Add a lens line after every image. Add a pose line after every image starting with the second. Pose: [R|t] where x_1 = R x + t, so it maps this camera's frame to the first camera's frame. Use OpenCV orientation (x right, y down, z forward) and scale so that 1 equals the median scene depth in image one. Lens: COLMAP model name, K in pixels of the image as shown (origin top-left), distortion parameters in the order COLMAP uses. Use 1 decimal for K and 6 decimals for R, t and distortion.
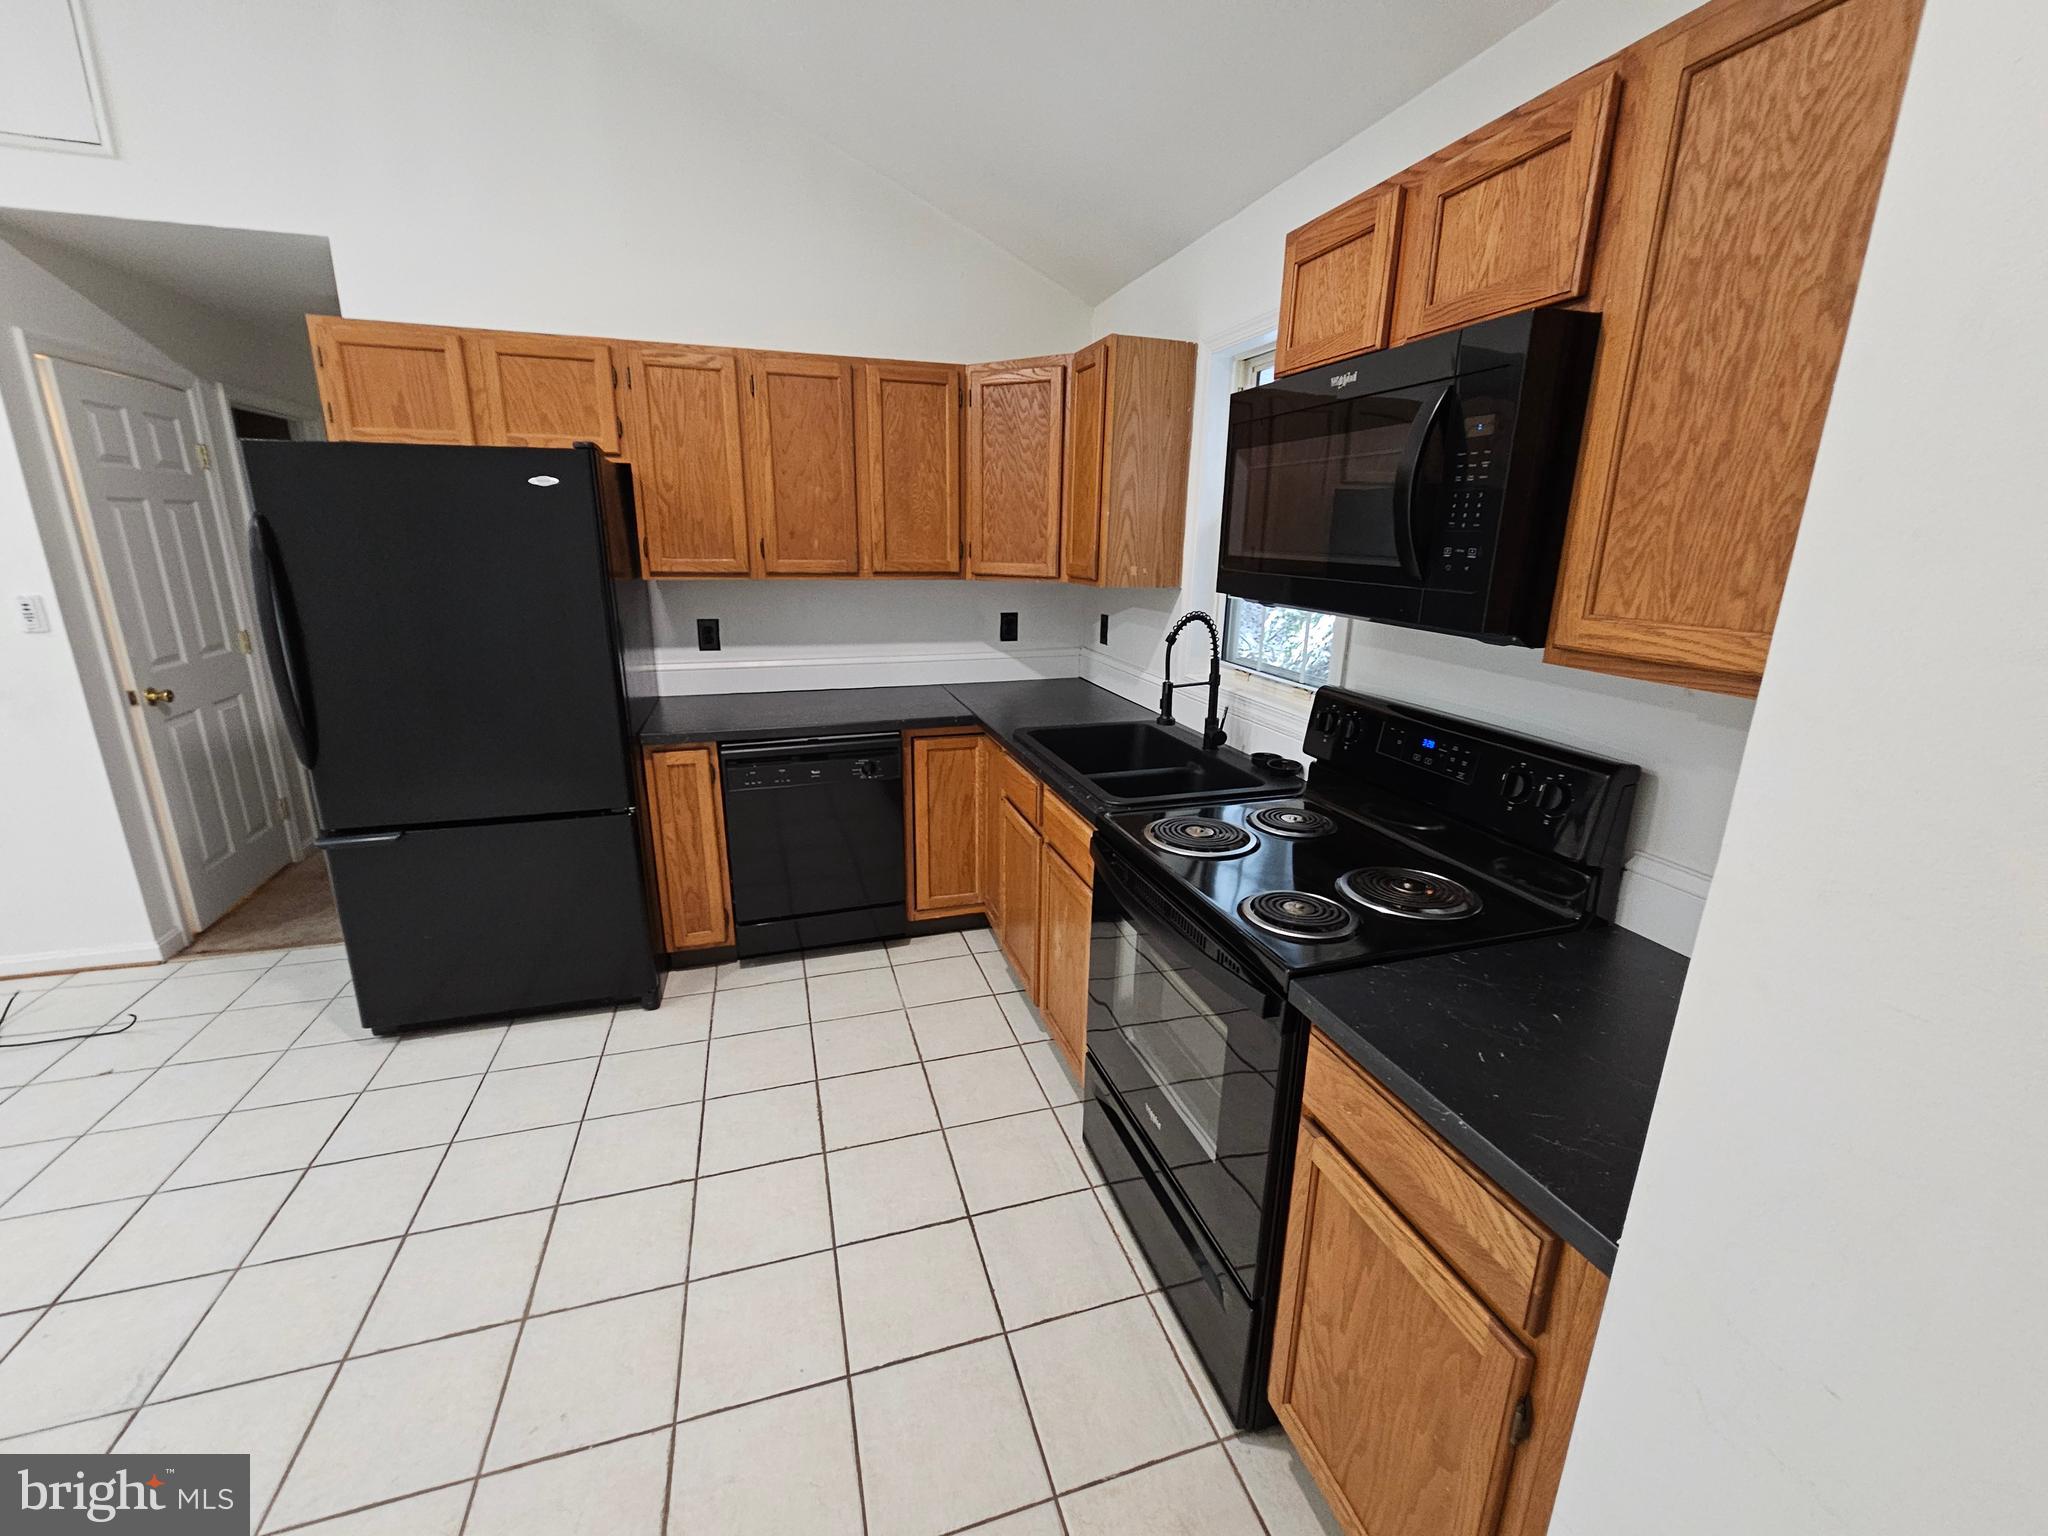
lens RADIAL K [[838.5, 0, 1027.8], [0, 838.5, 759.6], [0, 0, 1]] dist [-0.001995, -0.000330]
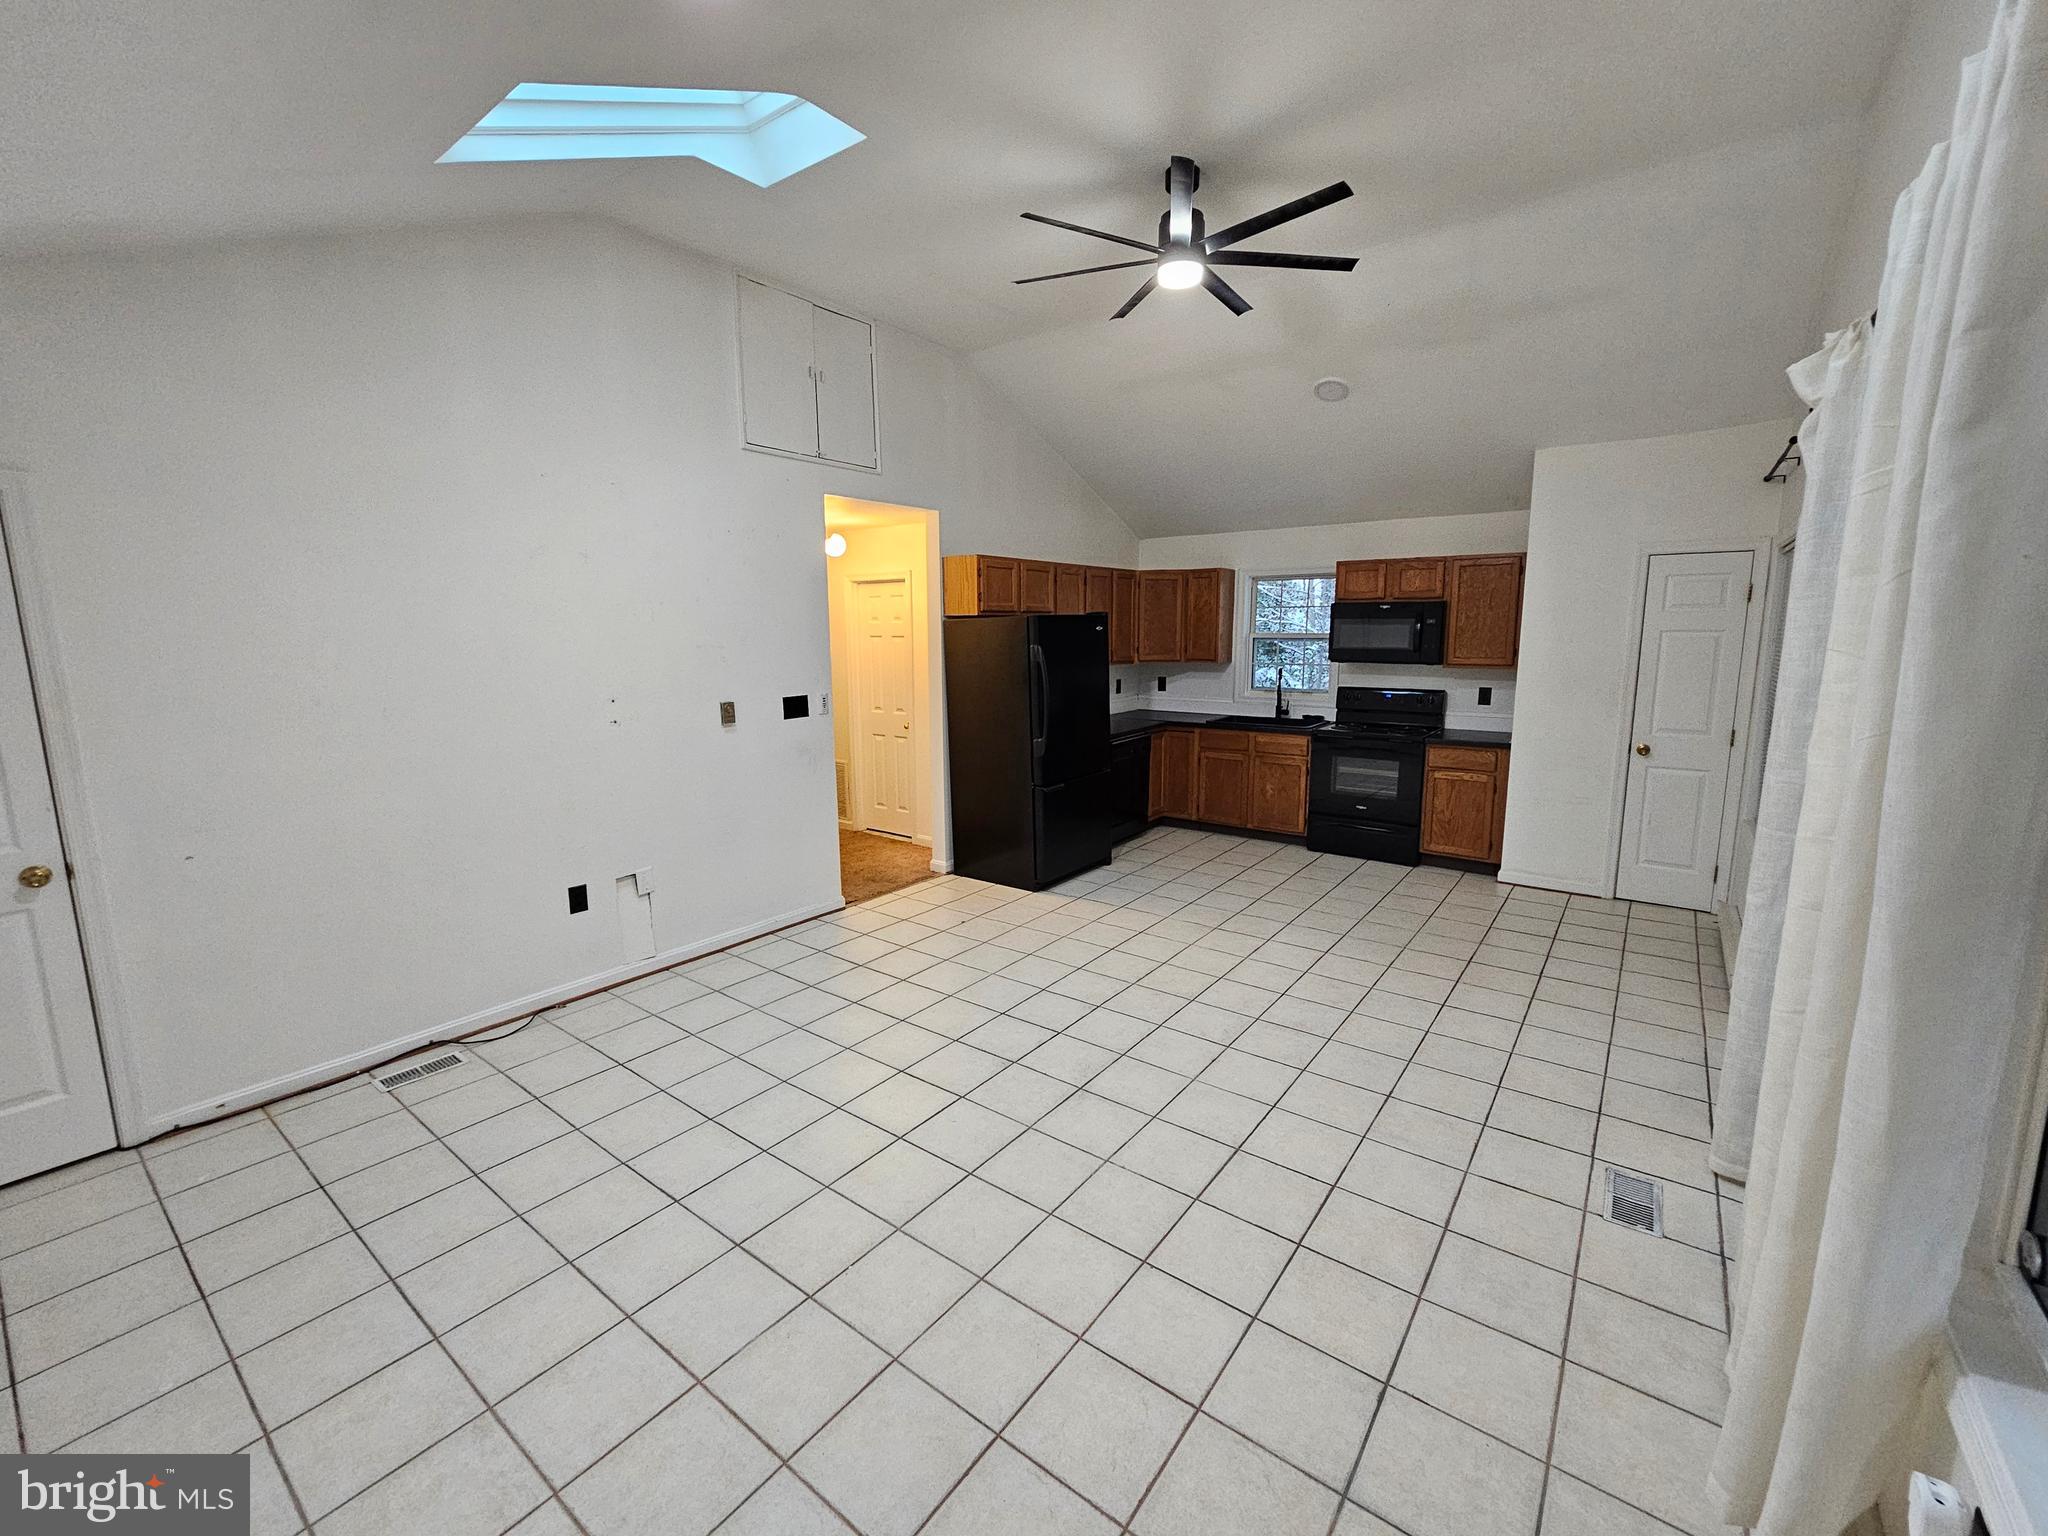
lens RADIAL K [[838.5, 0, 1027.8], [0, 838.5, 759.6], [0, 0, 1]] dist [-0.001995, -0.000330]
pose [[0.813240, -0.110569, 0.571327, -1.909205], [0.169330, 0.984262, -0.050544, 0.112920], [-0.556747, 0.137848, 0.819164, -0.717049]]
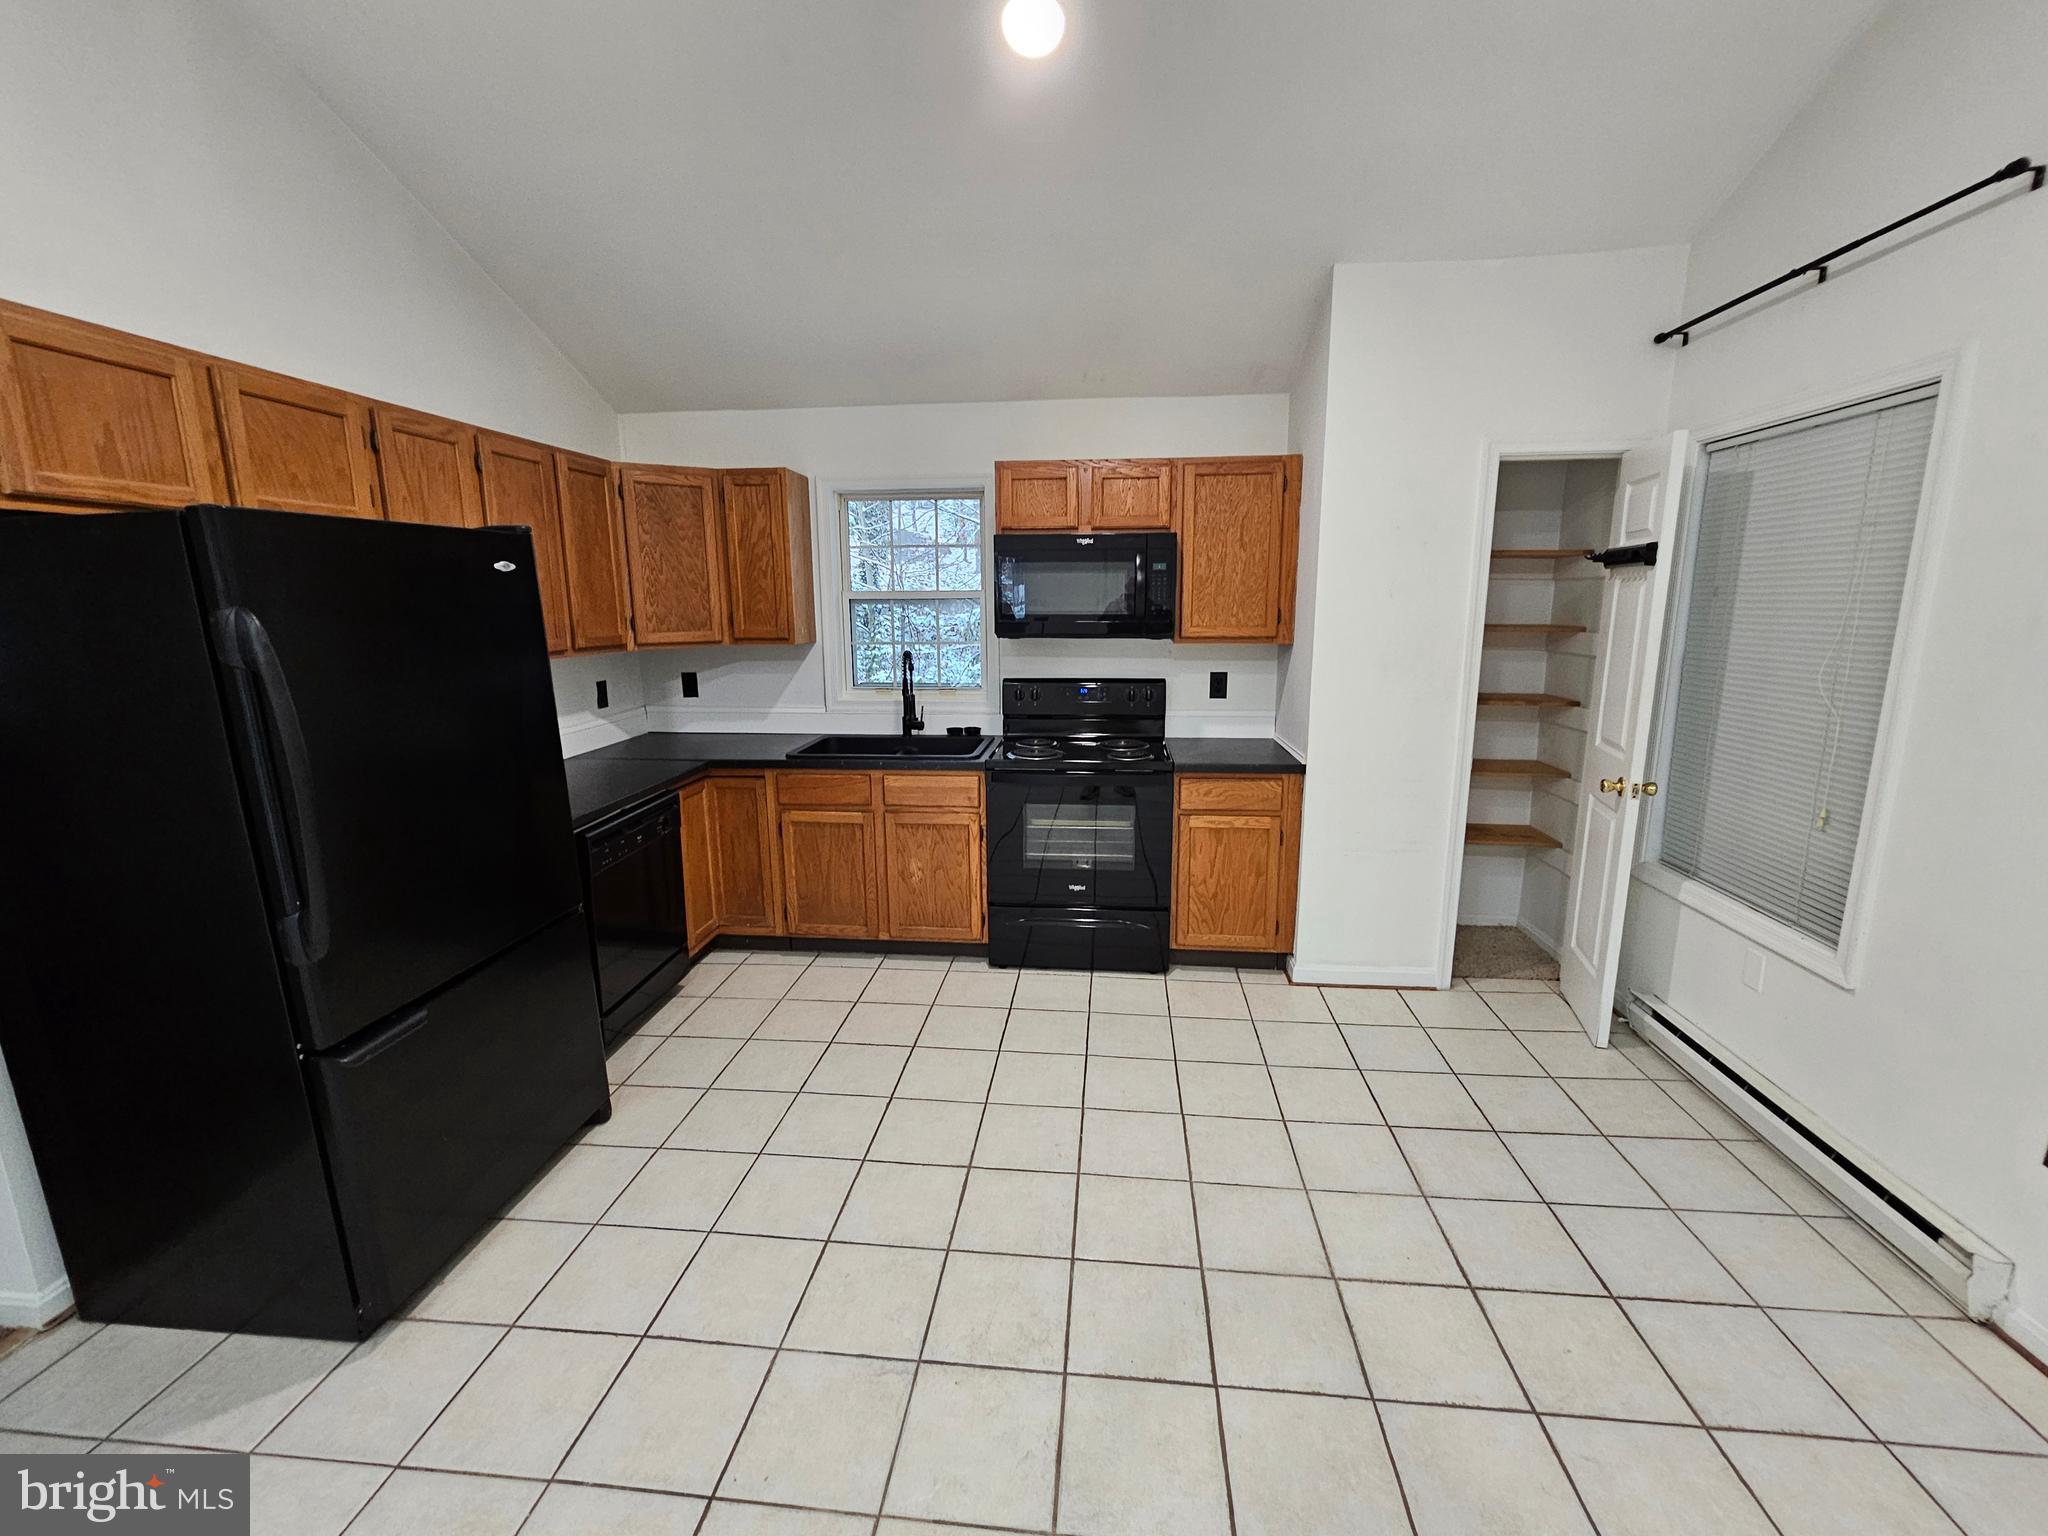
lens RADIAL K [[839.7, 0, 1028.4], [0, 839.7, 758.2], [0, 0, 1]] dist [-0.000942, -0.000251]
pose [[0.391178, -0.190998, 0.900277, -1.080208], [0.252413, 0.962982, 0.094626, -0.062029], [-0.885024, 0.190226, 0.424908, 0.120360]]
